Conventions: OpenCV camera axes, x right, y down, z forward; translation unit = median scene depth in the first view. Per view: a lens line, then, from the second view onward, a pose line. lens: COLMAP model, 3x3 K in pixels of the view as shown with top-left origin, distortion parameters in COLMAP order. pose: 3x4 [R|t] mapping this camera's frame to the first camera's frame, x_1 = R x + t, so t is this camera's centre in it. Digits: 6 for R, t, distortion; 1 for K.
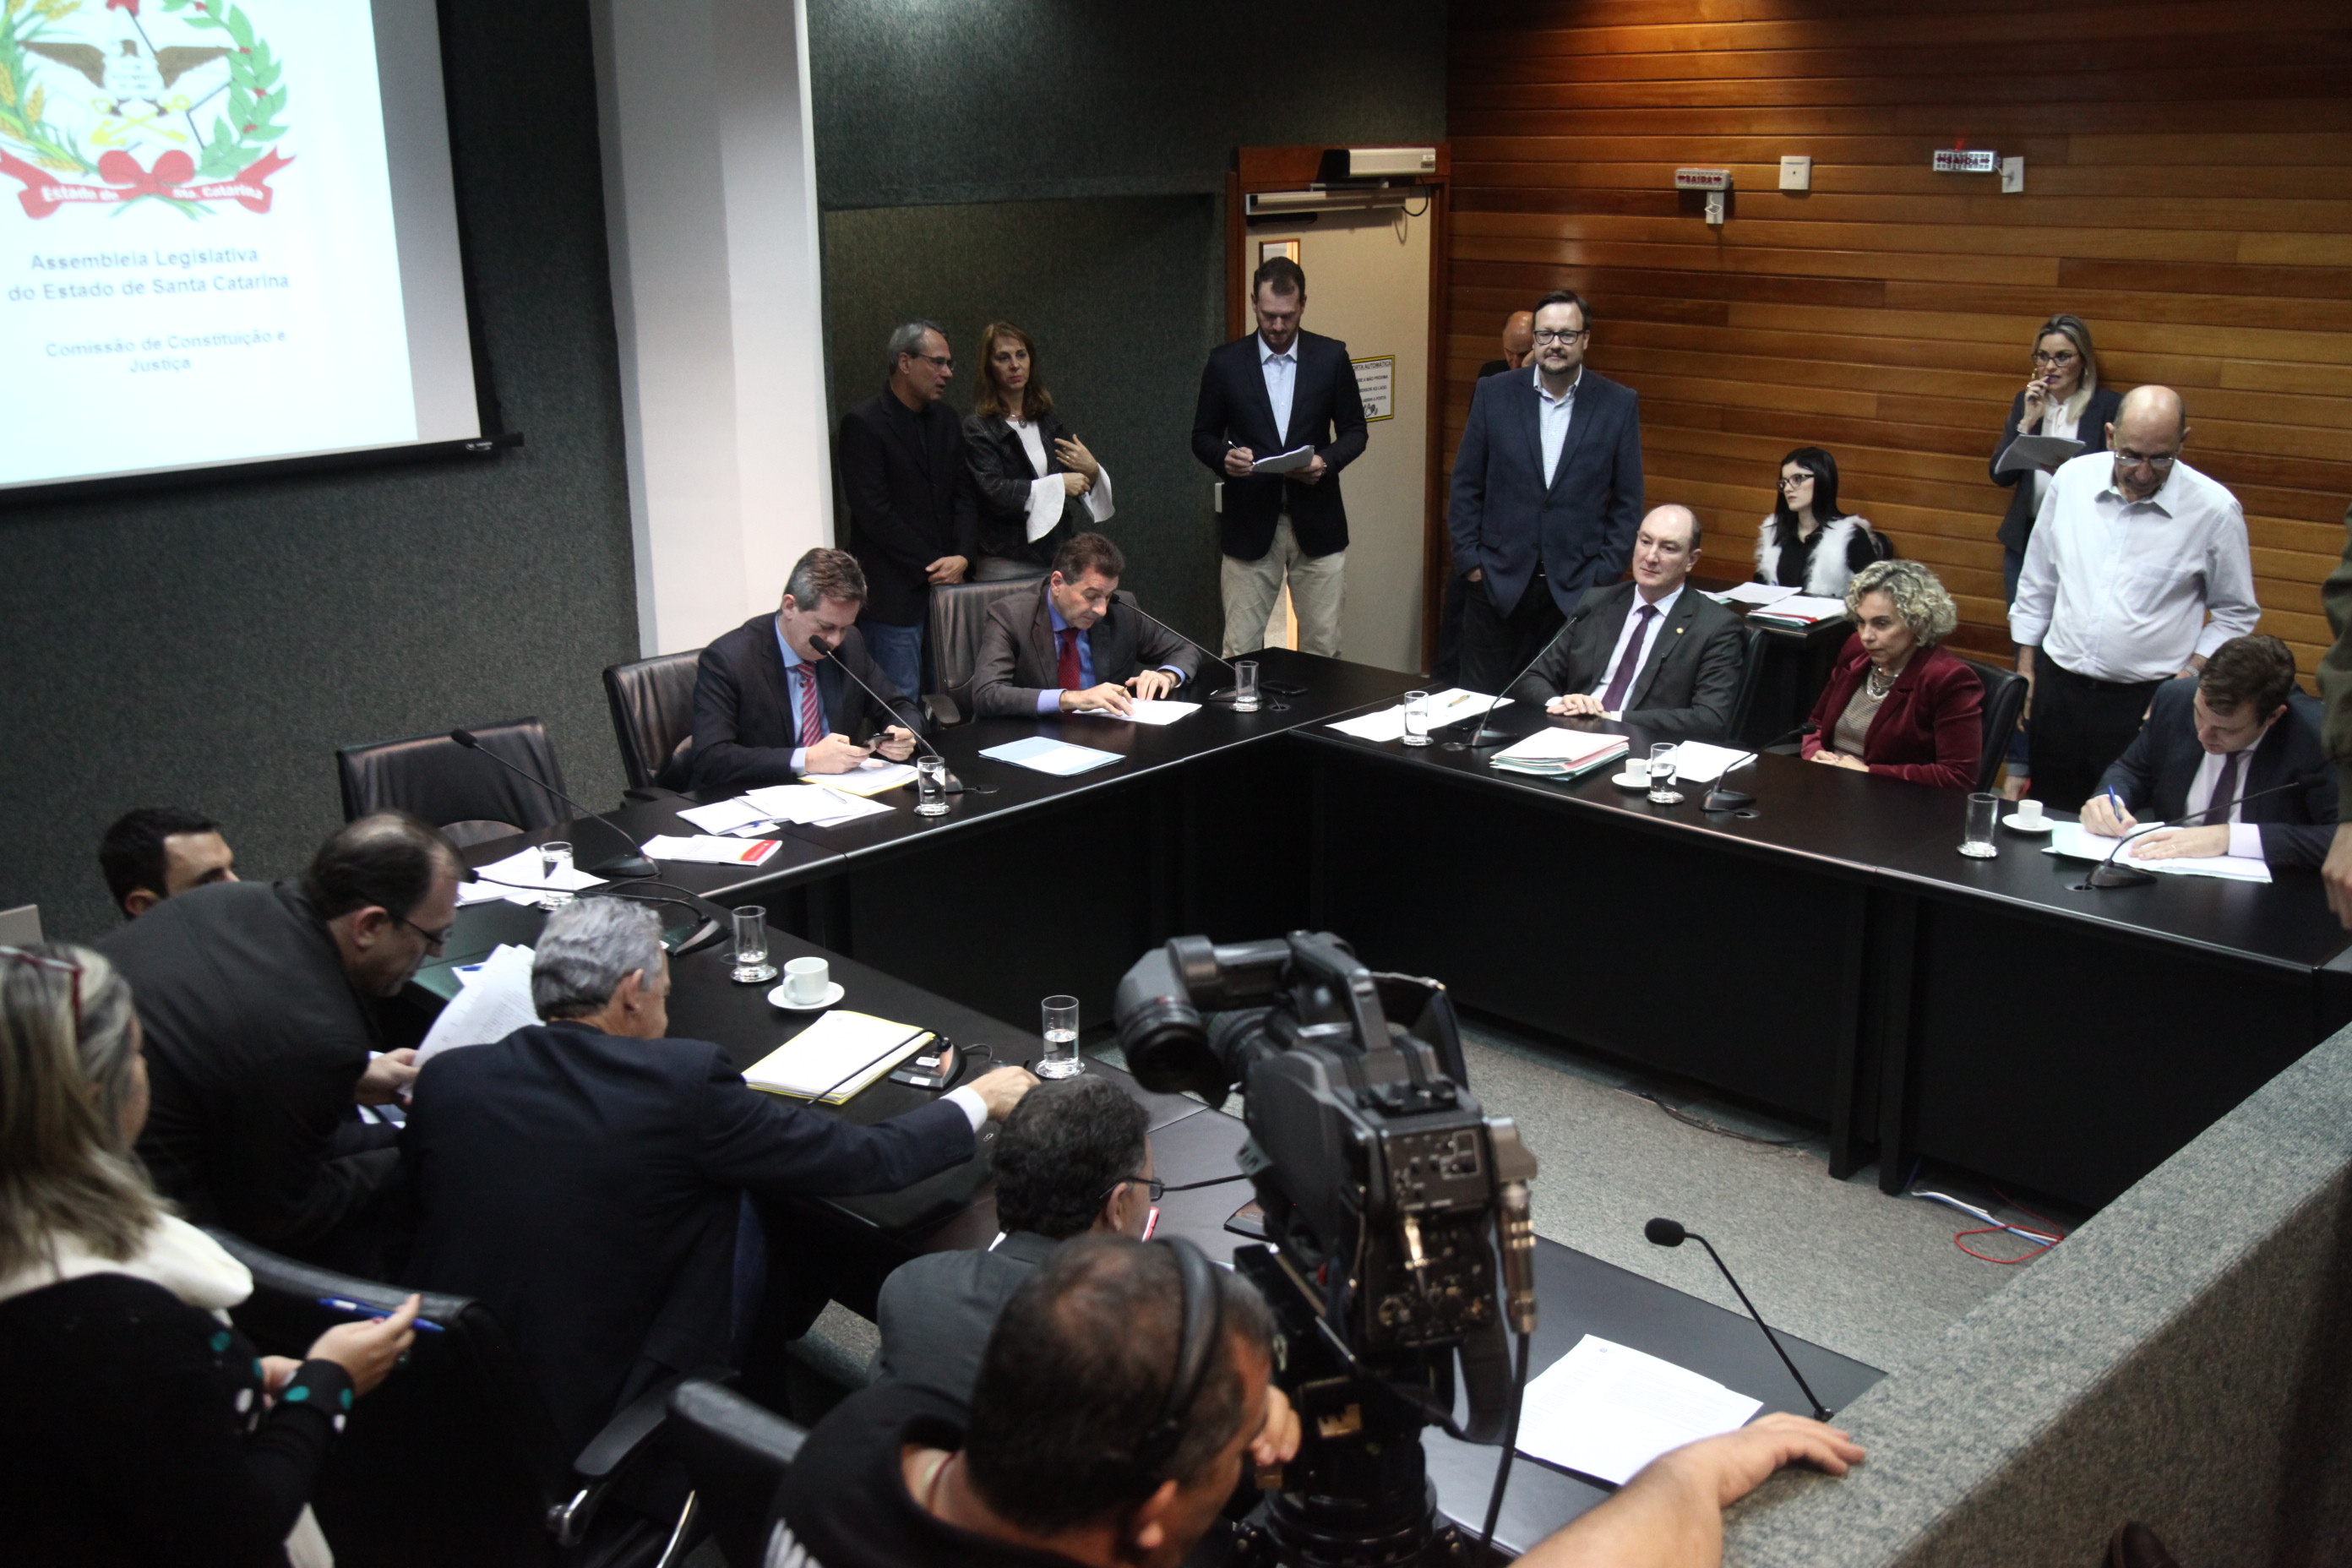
lens RADIAL K [[2403.8, 0, 1176.0], [0, 2403.8, 784.0], [0, 0, 1]] dist [0.068263, 0.008676]
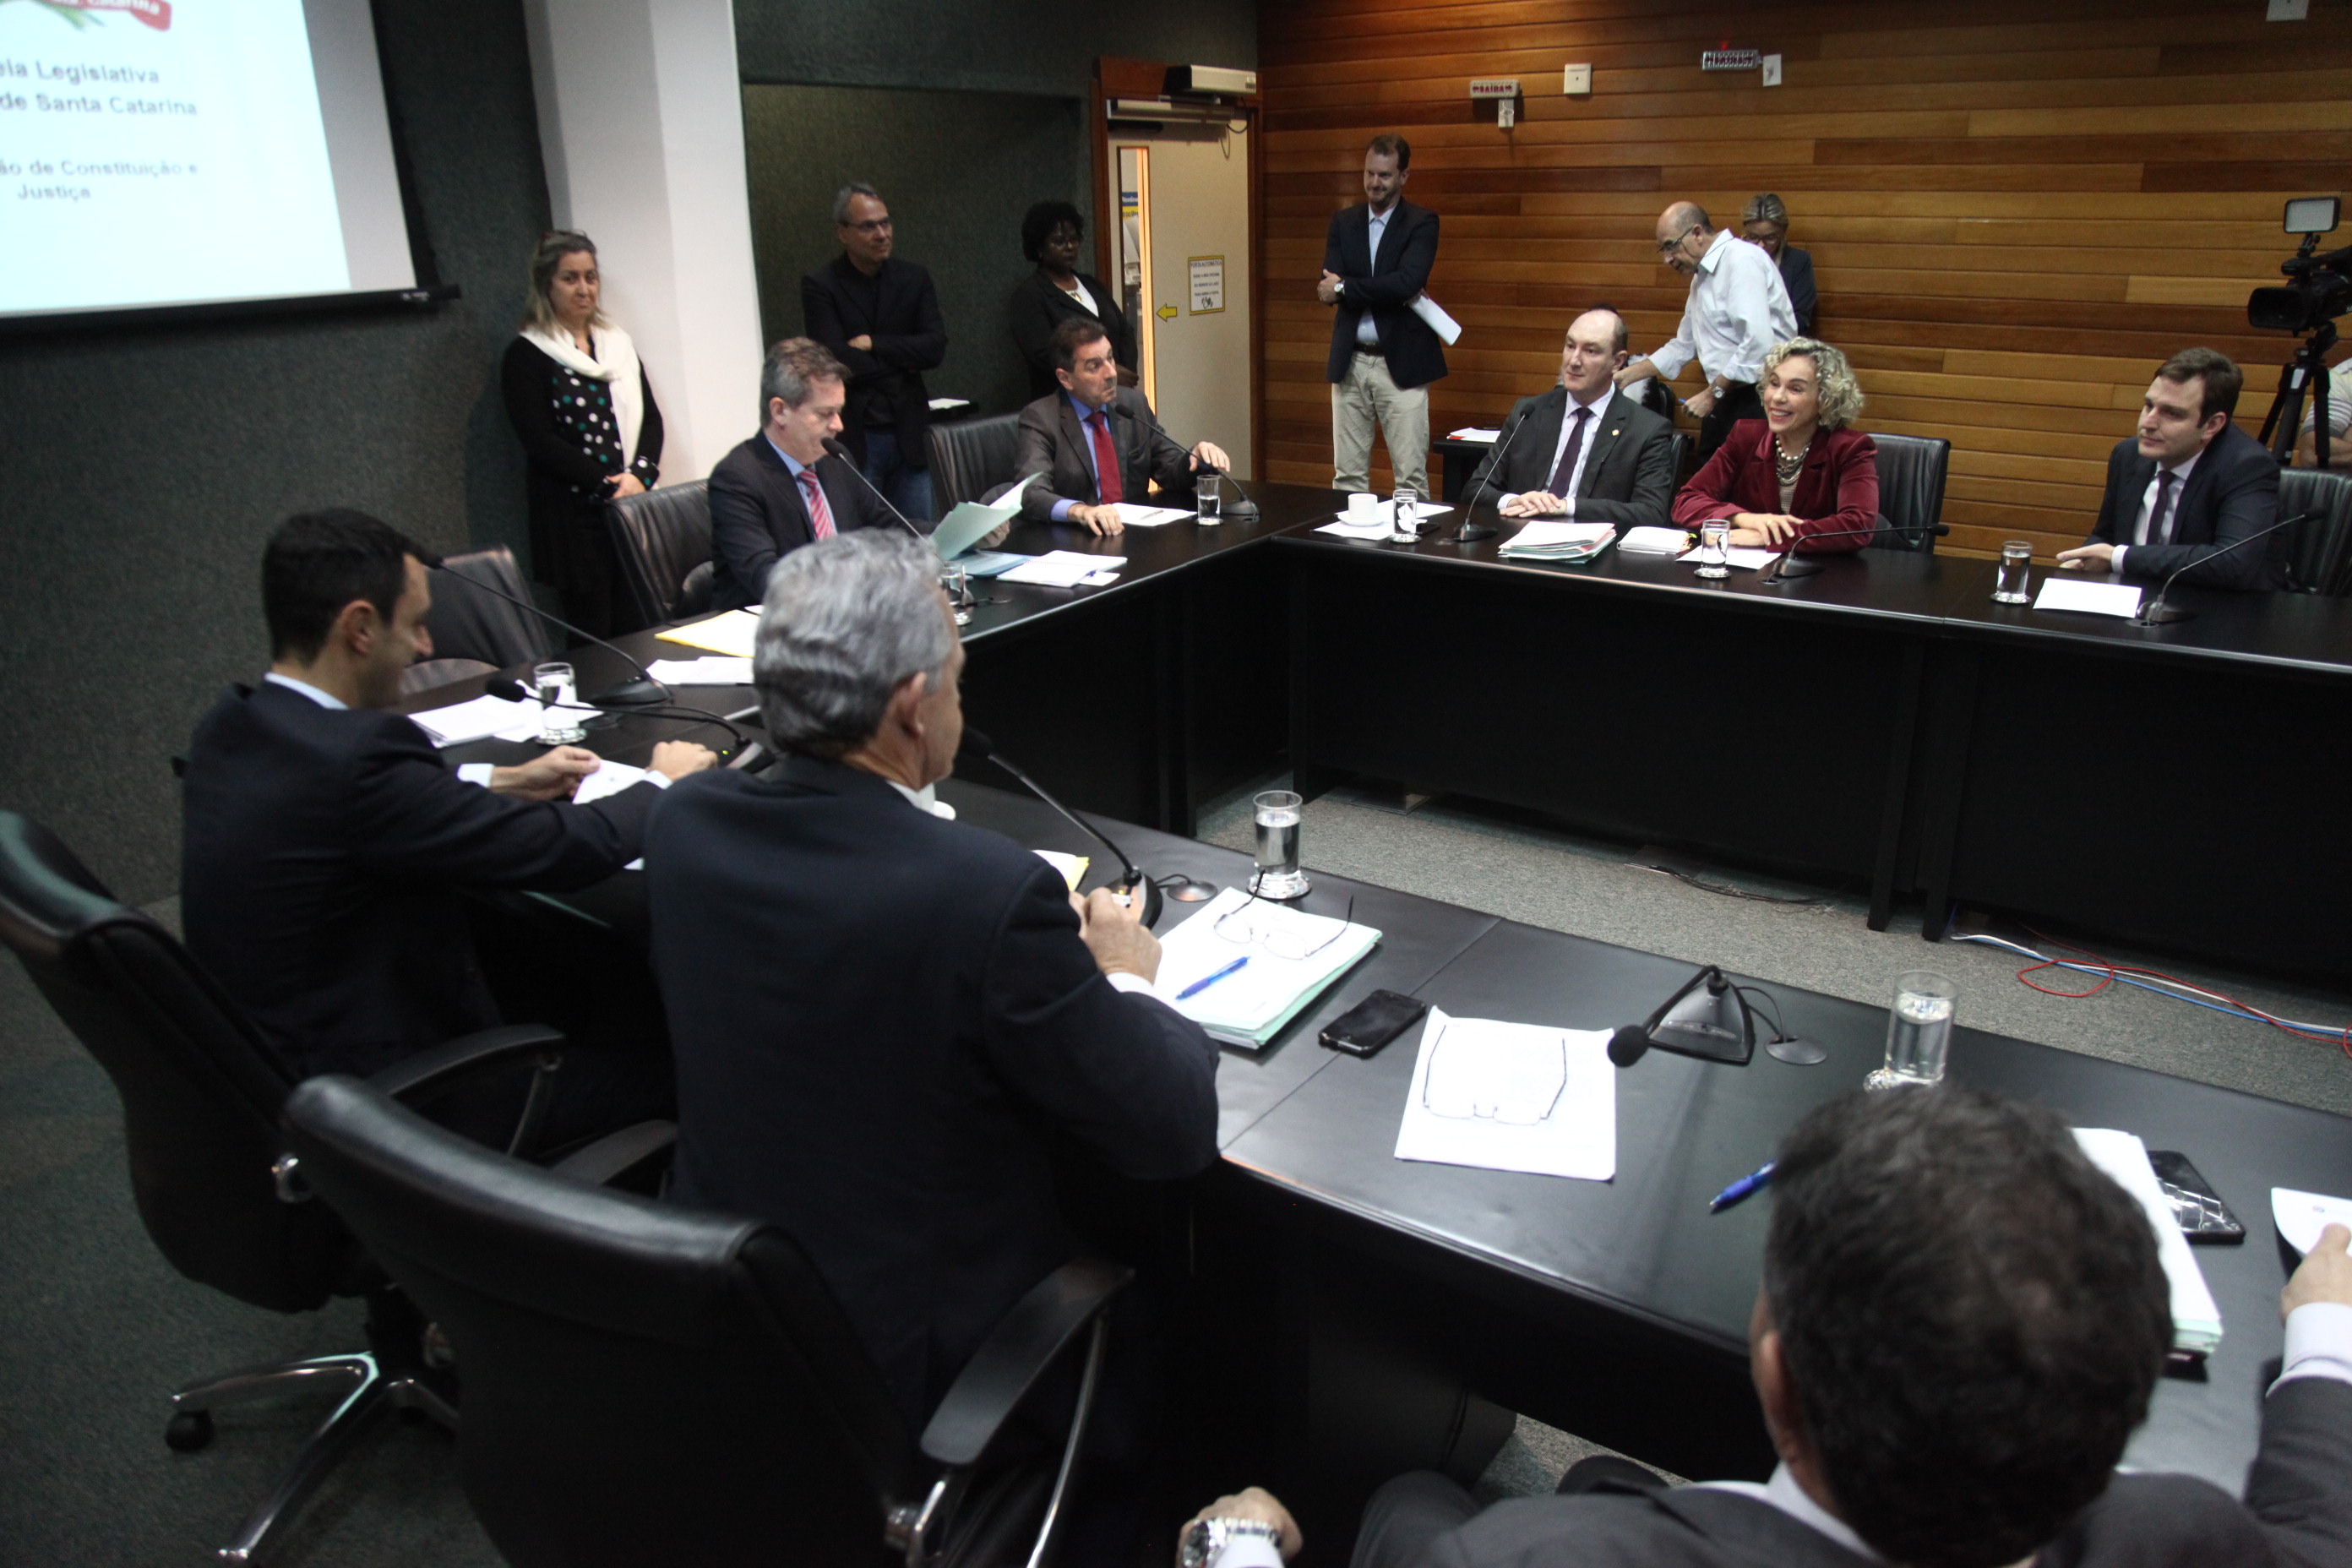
lens RADIAL K [[1629.1, 0, 1176.0], [0, 1629.1, 784.0], [0, 0, 1]] dist [-0.098776, 0.064012]
pose [[0.985086, -0.068228, 0.157959, -0.099971], [0.058122, 0.996008, 0.067746, 0.030140], [-0.161951, -0.057554, 0.985119, 0.307447]]
